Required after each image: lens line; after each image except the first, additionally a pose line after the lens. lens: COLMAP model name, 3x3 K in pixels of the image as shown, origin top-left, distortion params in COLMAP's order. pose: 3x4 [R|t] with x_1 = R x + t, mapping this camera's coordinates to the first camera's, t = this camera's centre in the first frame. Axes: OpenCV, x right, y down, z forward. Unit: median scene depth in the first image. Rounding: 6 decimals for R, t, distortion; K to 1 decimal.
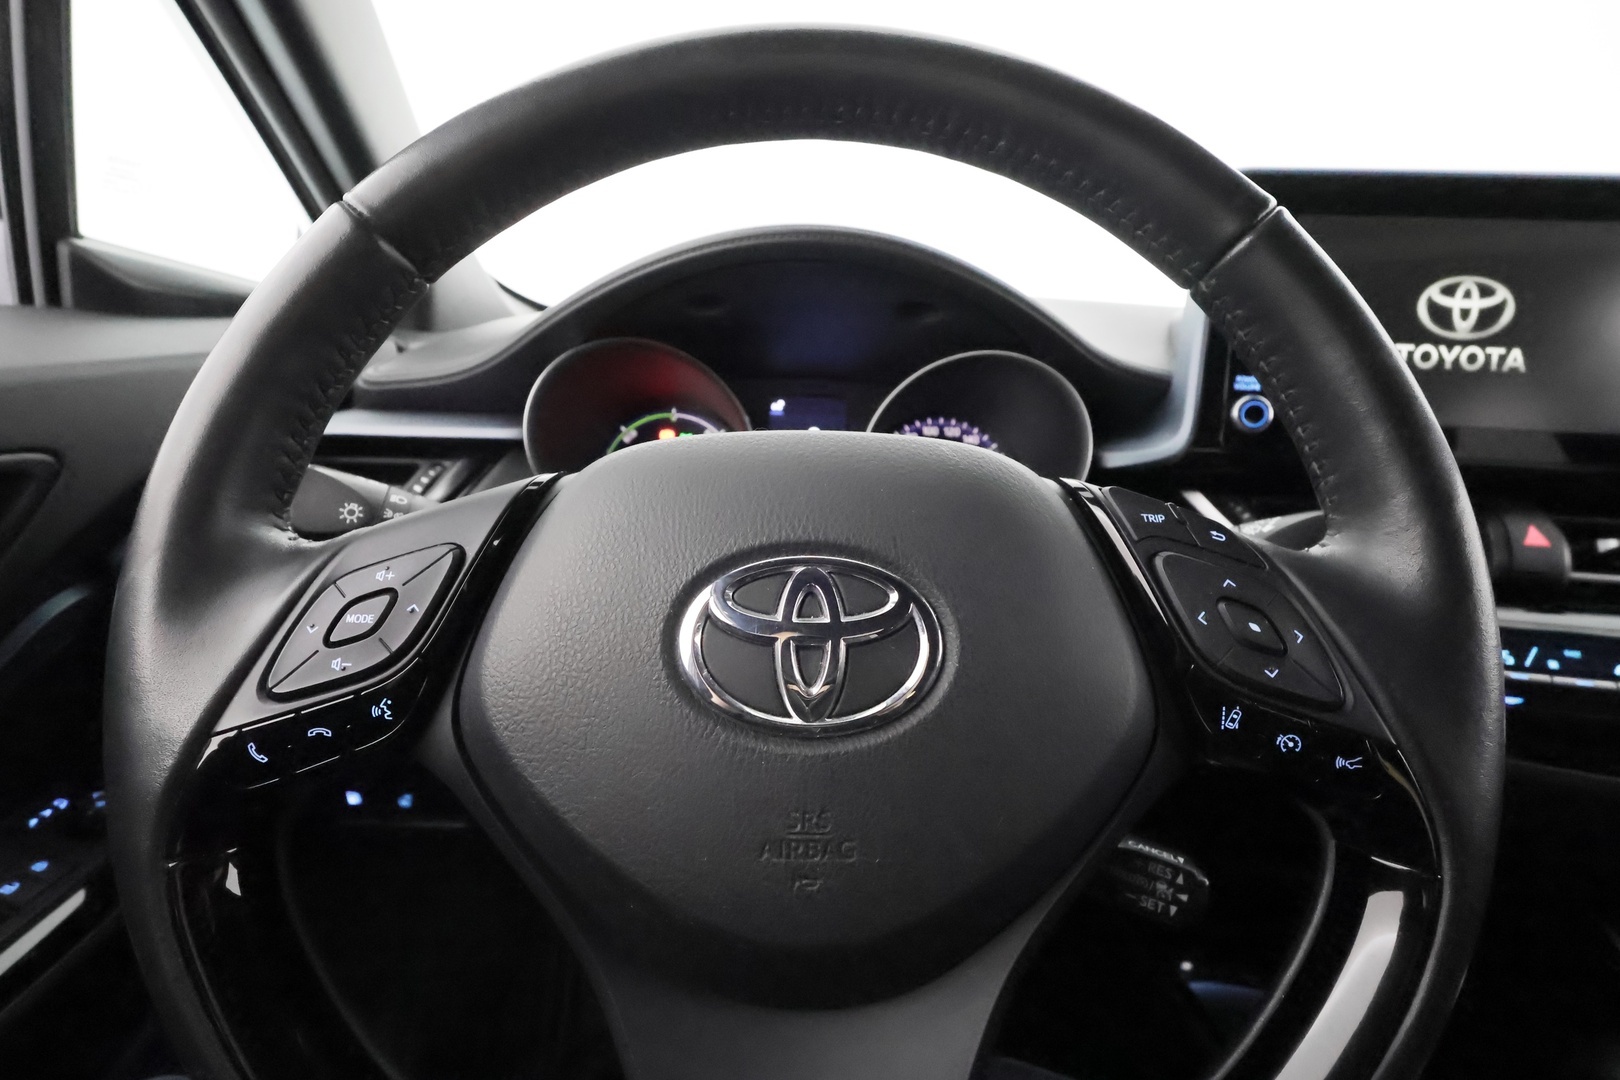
lens RADIAL K [[802.7, 0, 805.6], [0, 802.7, 538.1], [0, 0, 1]] dist [0.005037, 0.001719]
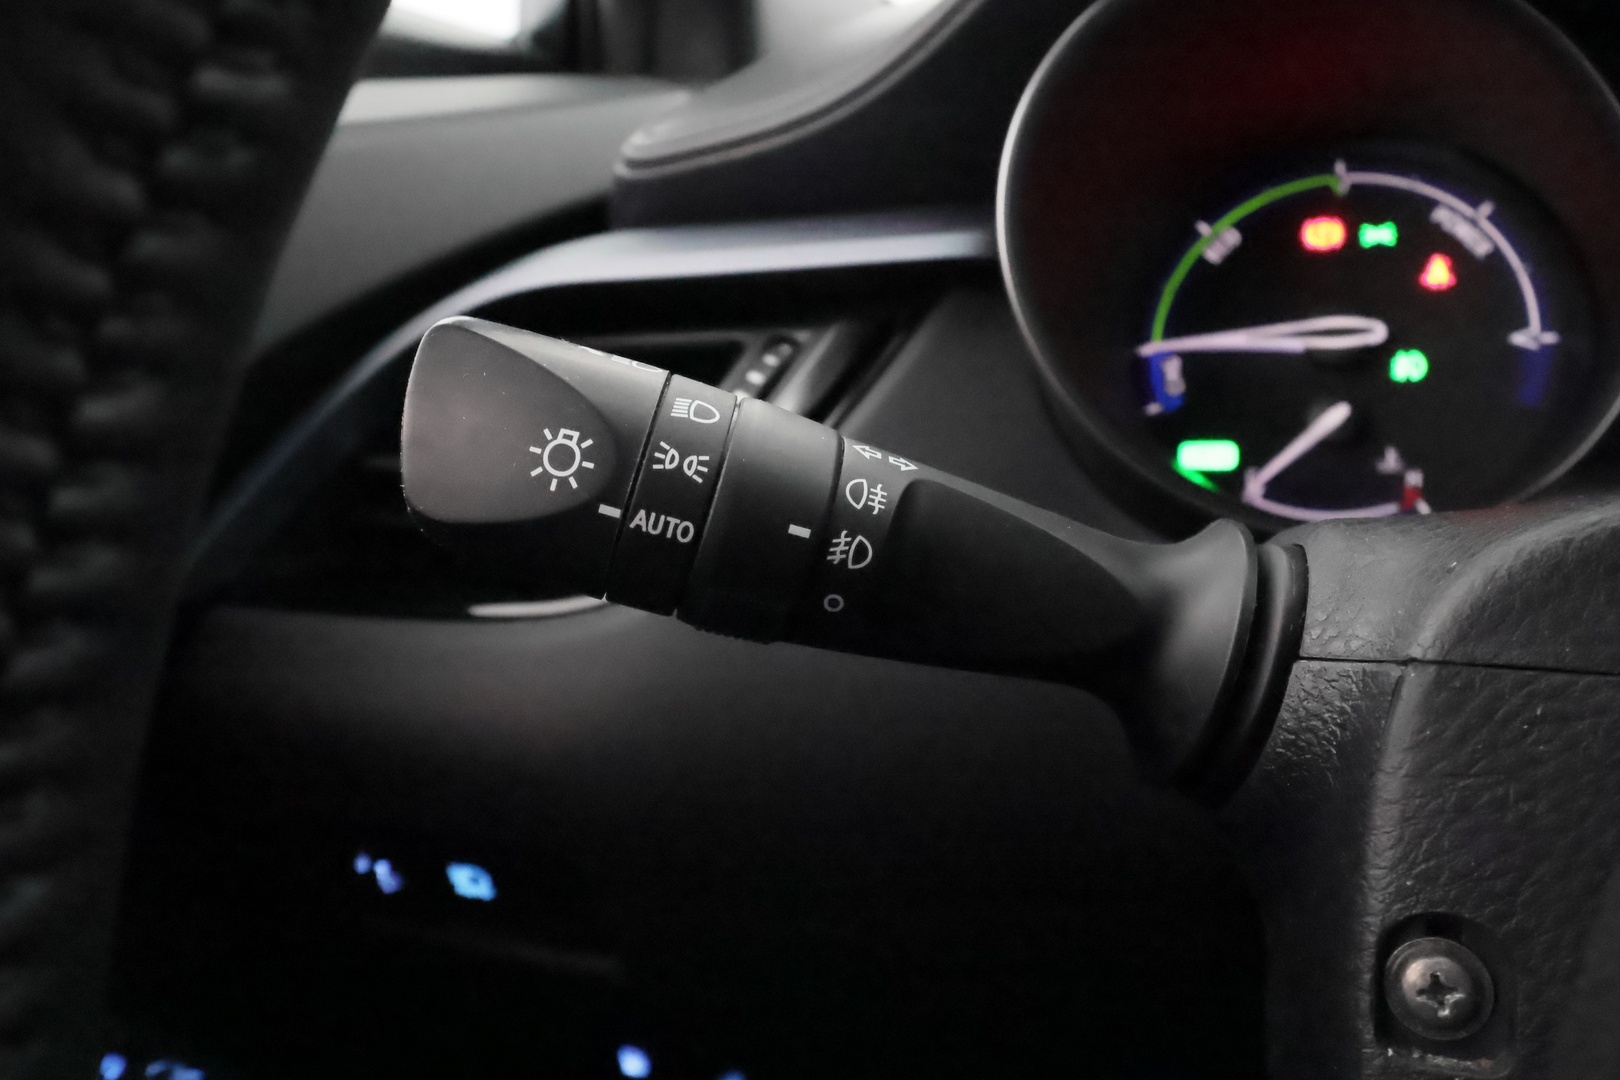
lens RADIAL K [[1296.5, 0, 806.6], [0, 1296.5, 535.7], [0, 0, 1]] dist [0.016832, 0.005053]
pose [[0.923319, -0.012560, -0.383829, -0.298036], [0.024940, 0.999316, 0.027295, -0.013389], [0.383223, -0.034775, 0.923001, 0.599384]]
